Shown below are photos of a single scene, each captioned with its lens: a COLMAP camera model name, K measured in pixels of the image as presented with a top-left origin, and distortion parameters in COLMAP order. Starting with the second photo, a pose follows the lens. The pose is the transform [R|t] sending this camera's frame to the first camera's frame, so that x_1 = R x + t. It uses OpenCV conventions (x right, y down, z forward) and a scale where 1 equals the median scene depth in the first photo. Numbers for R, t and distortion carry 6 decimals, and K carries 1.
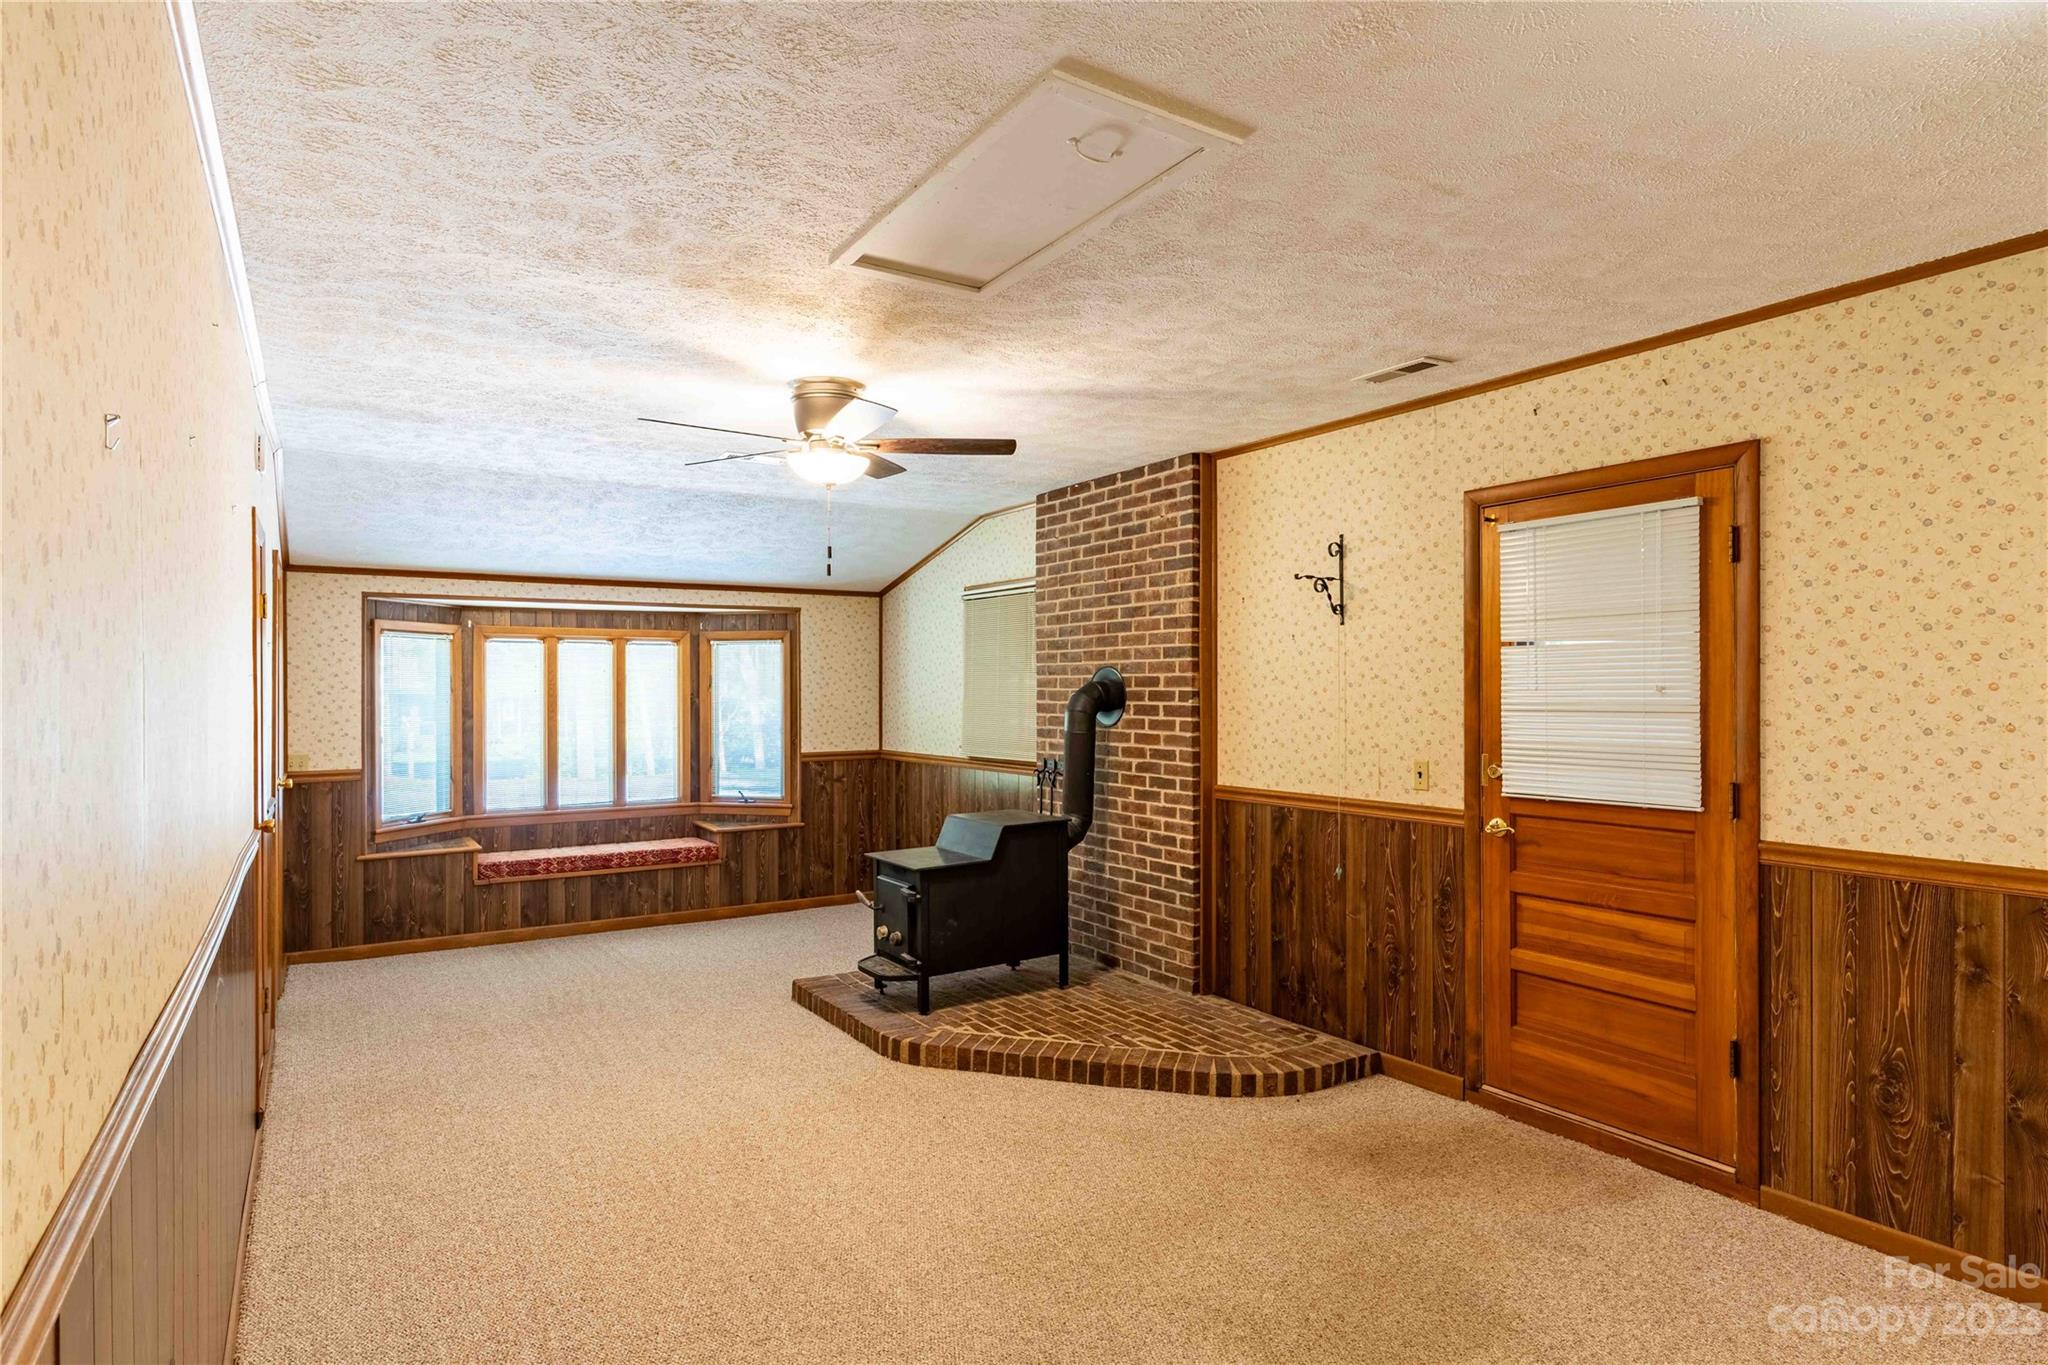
lens RADIAL K [[1109.2, 0, 1024.0], [0, 1109.2, 682.5], [0, 0, 1]] dist [-0.000423, -0.000752]
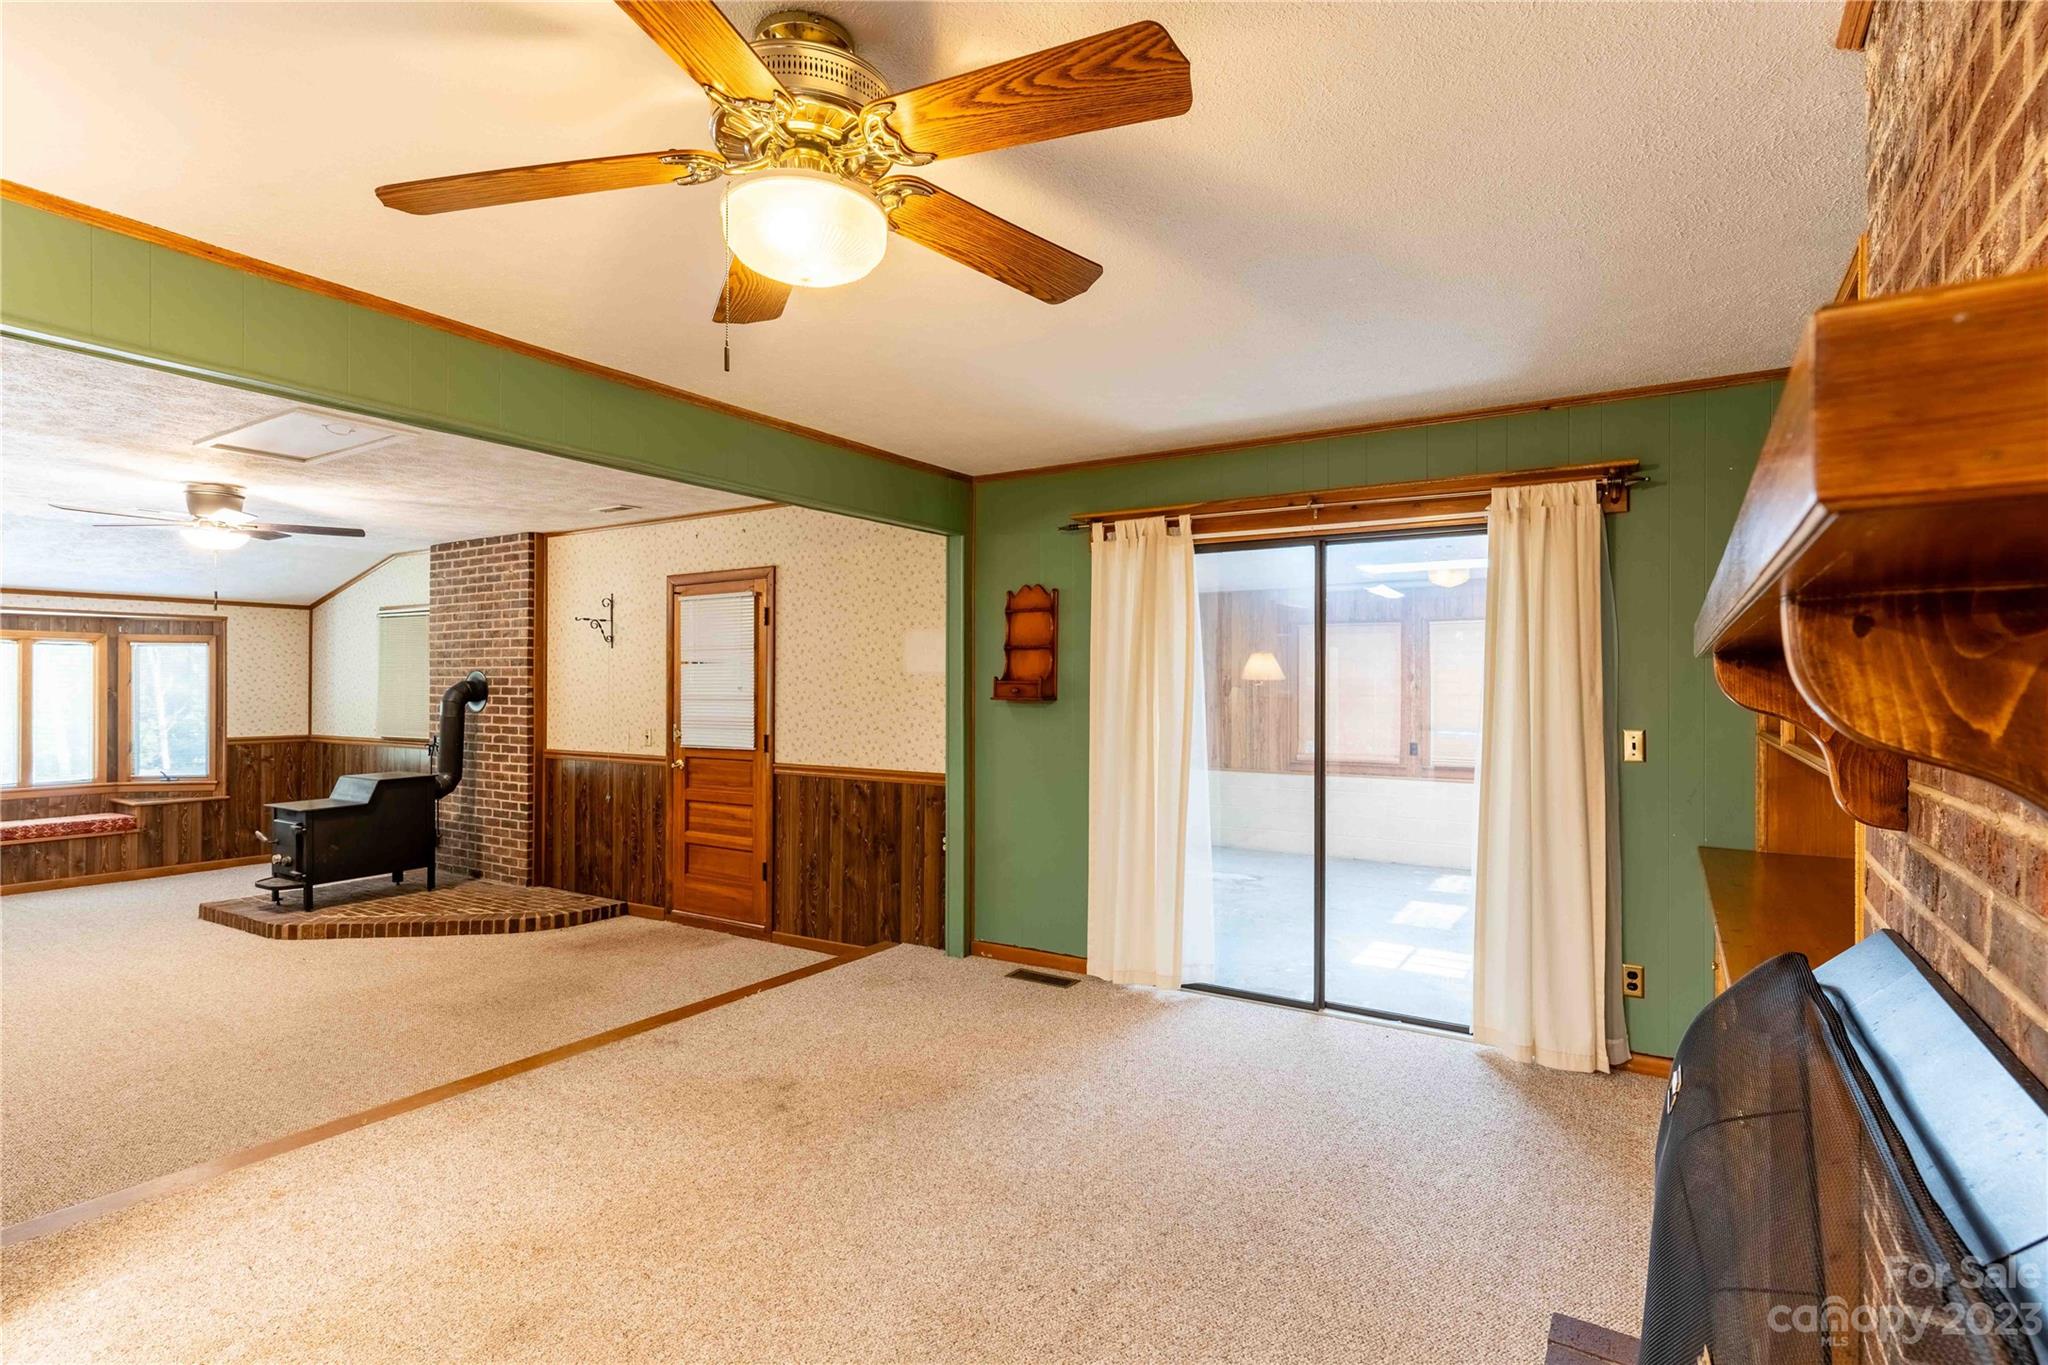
lens RADIAL K [[999.8, 0, 1024.0], [0, 999.8, 682.5], [0, 0, 1]] dist [0.002406, 0.000431]
pose [[0.905648, 0.007212, 0.423969, 0.181771], [-0.008087, 0.999967, 0.000266, -0.005527], [-0.423954, -0.003670, 0.905677, -0.524147]]
